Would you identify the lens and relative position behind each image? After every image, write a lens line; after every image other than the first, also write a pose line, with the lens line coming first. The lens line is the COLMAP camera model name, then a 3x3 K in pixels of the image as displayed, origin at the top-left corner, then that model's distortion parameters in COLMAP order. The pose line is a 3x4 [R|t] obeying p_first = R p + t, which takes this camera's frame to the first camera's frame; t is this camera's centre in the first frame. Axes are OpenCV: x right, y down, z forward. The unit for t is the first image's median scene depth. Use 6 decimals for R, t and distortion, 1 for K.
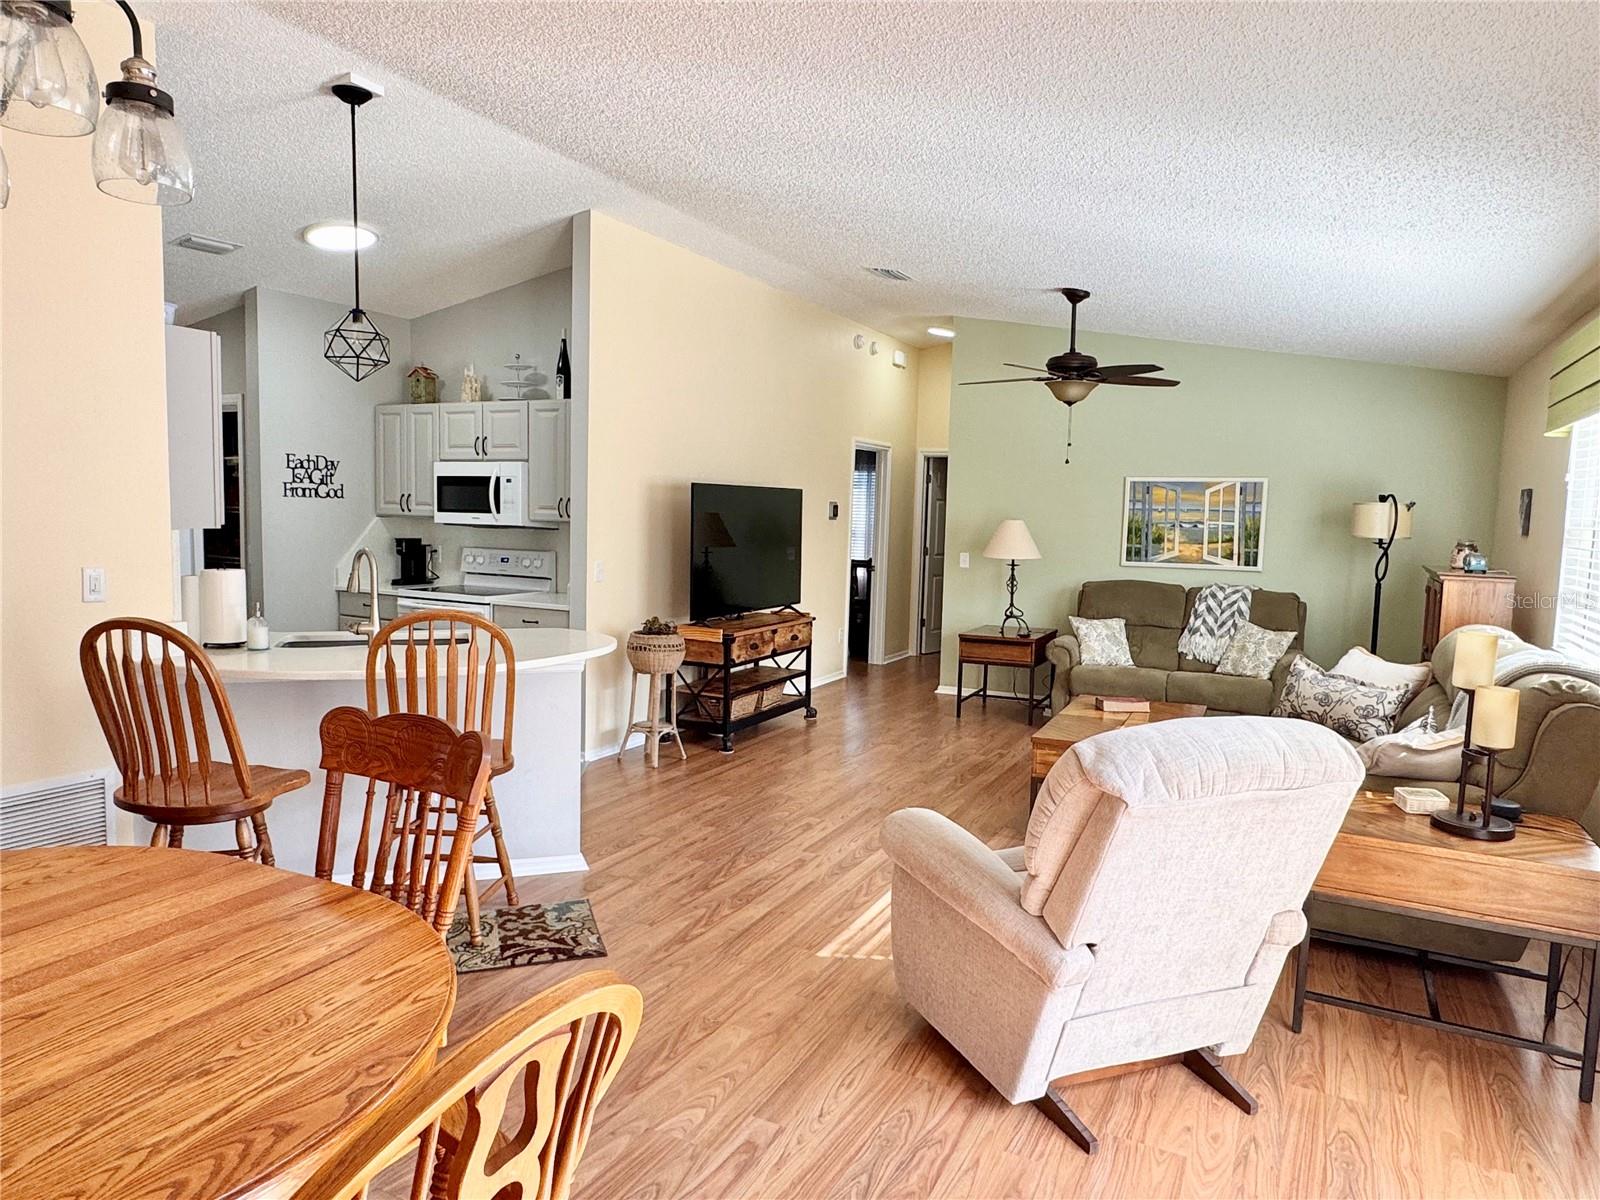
lens RADIAL K [[1007.7, 0, 809.3], [0, 1007.7, 604.7], [0, 0, 1]] dist [-0.007303, 0.005624]
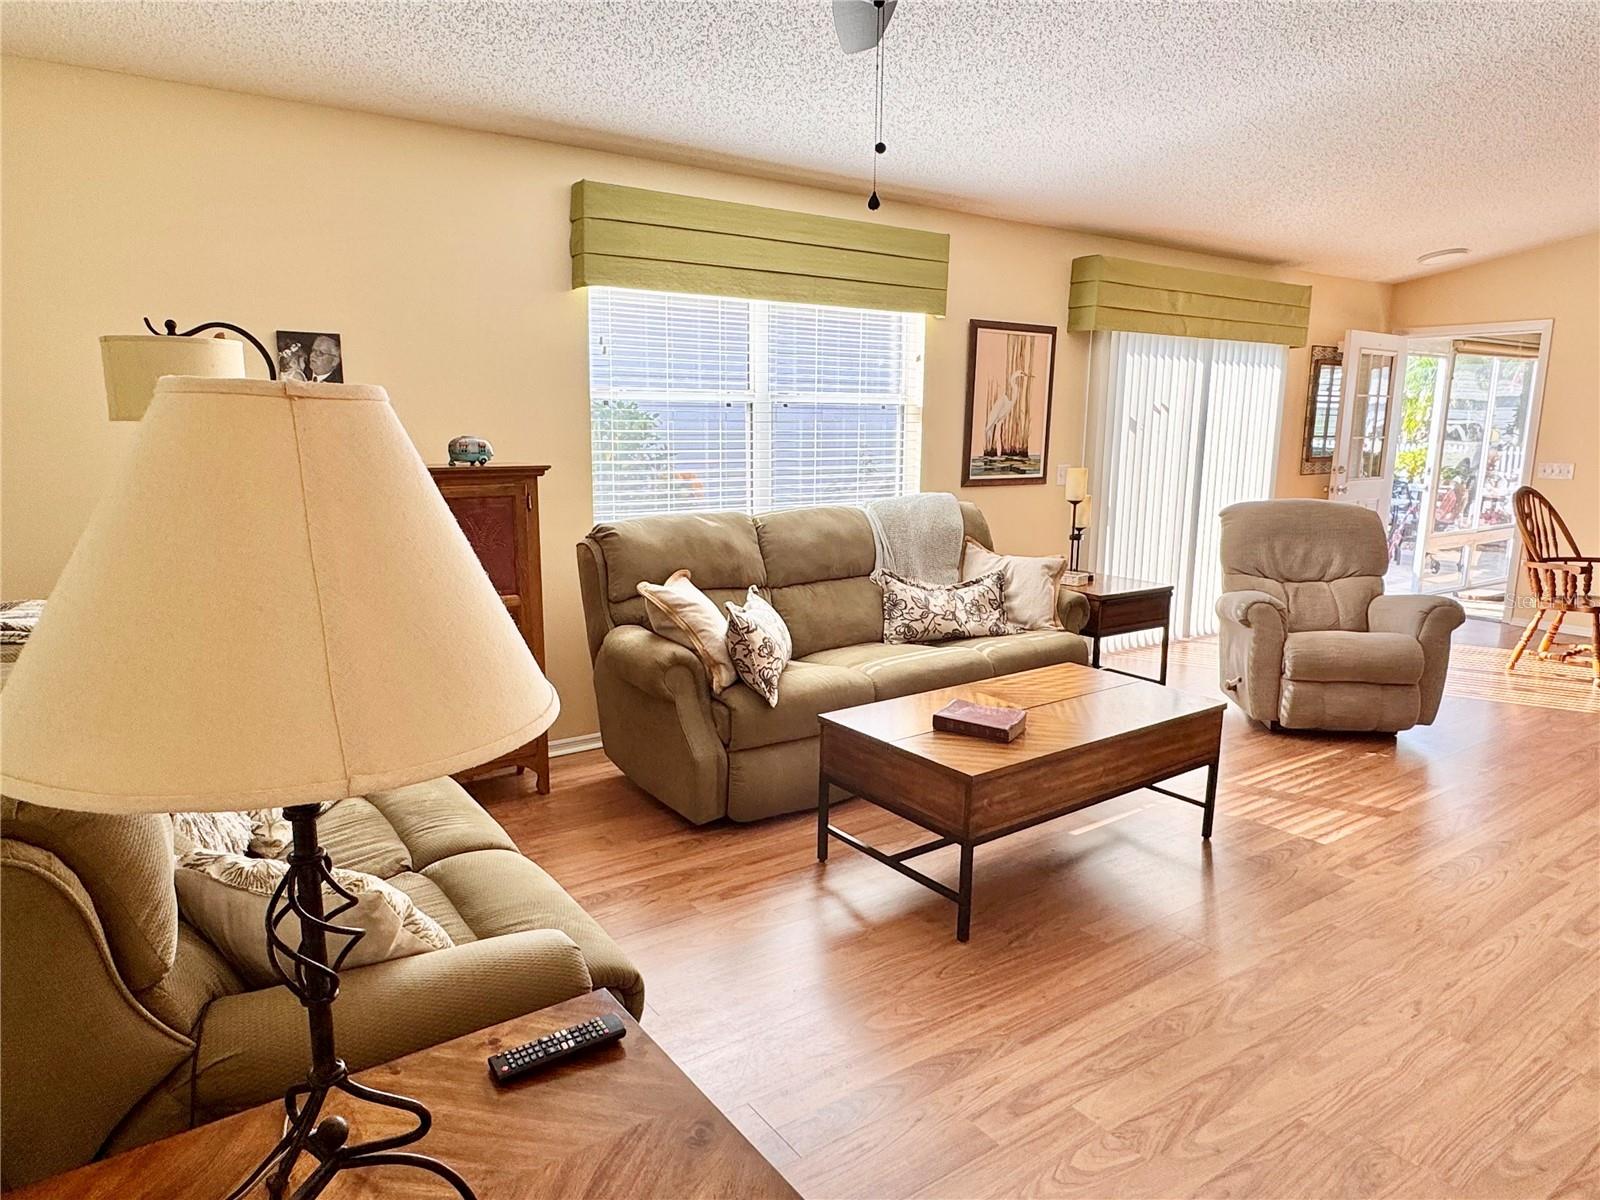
lens RADIAL K [[1007.7, 0, 802.8], [0, 1007.7, 605.6], [0, 0, 1]] dist [-0.007303, 0.005624]
pose [[-0.879634, -0.120941, 0.460019, 0.105916], [0.013636, 0.960325, 0.278548, -0.097387], [-0.475456, 0.251293, -0.843086, 1.141876]]
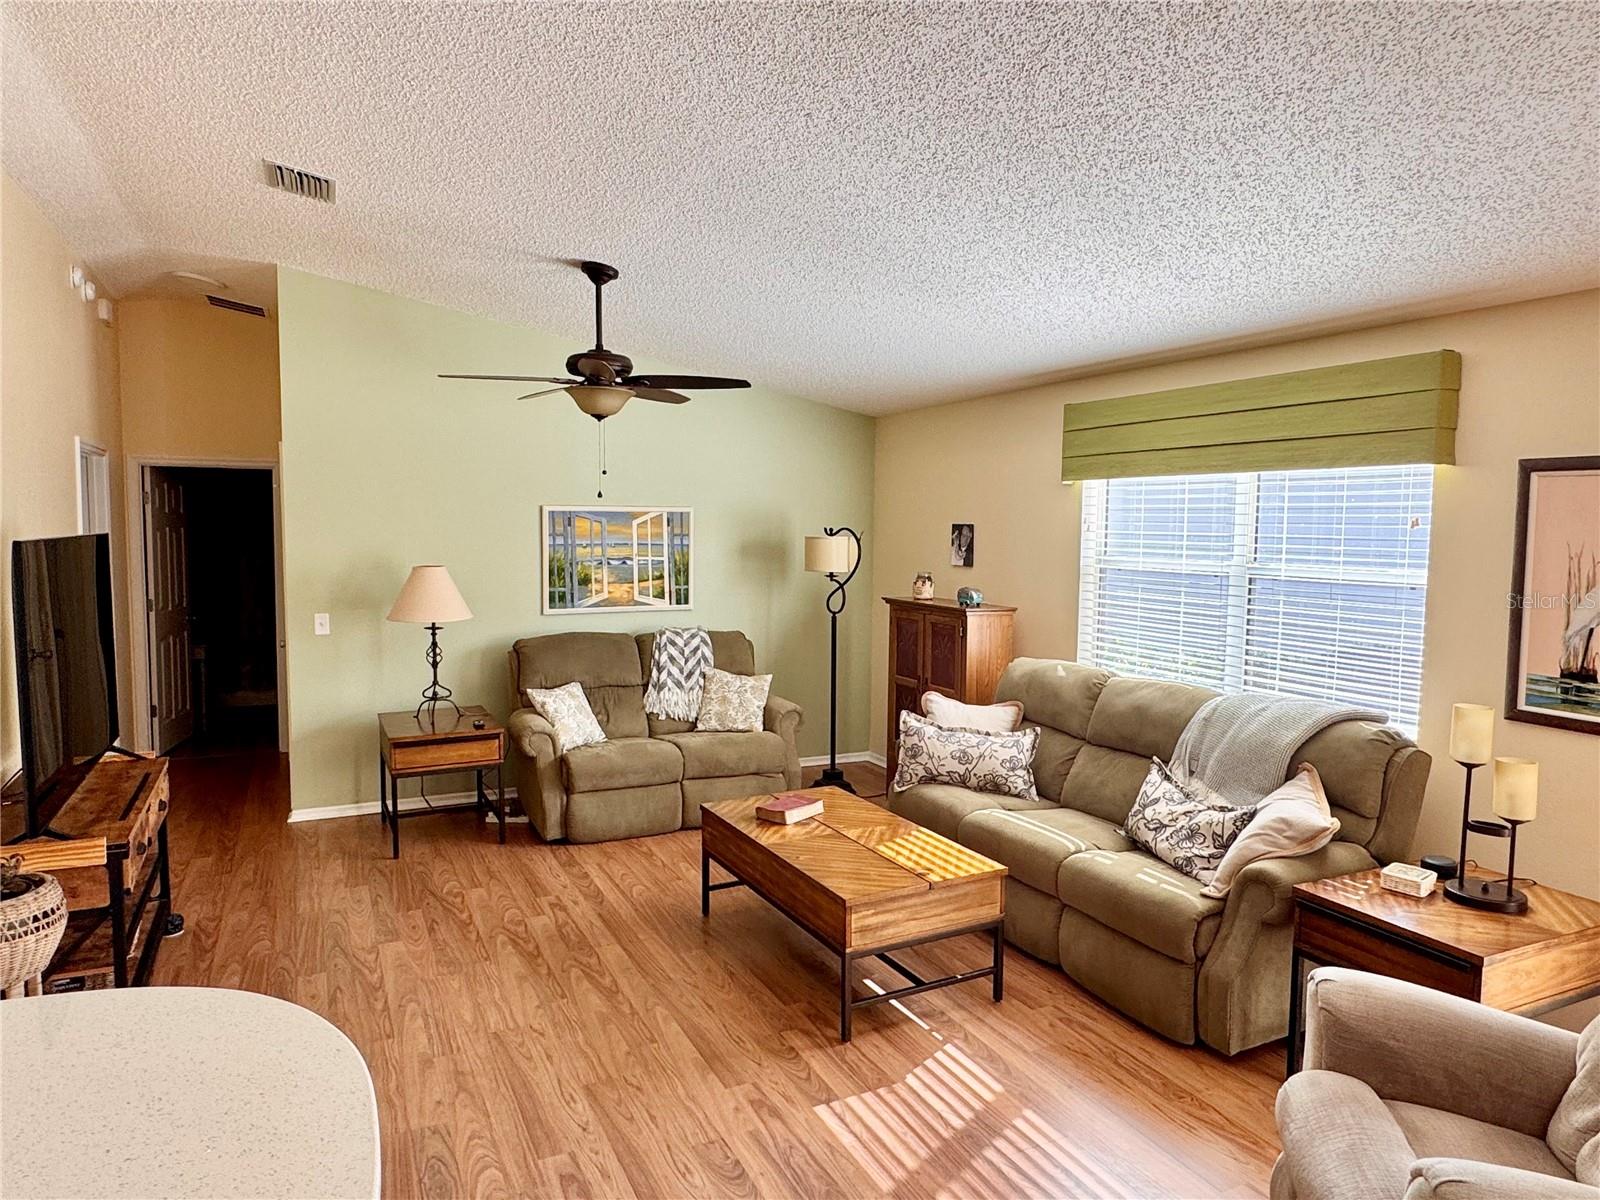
lens RADIAL K [[1007.7, 0, 790.2], [0, 1007.7, 604.2], [0, 0, 1]] dist [-0.007303, 0.005624]
pose [[0.610366, -0.083352, 0.787722, -0.225362], [0.080911, 0.995807, 0.042677, -0.071896], [-0.787977, 0.037687, 0.614551, 0.378541]]
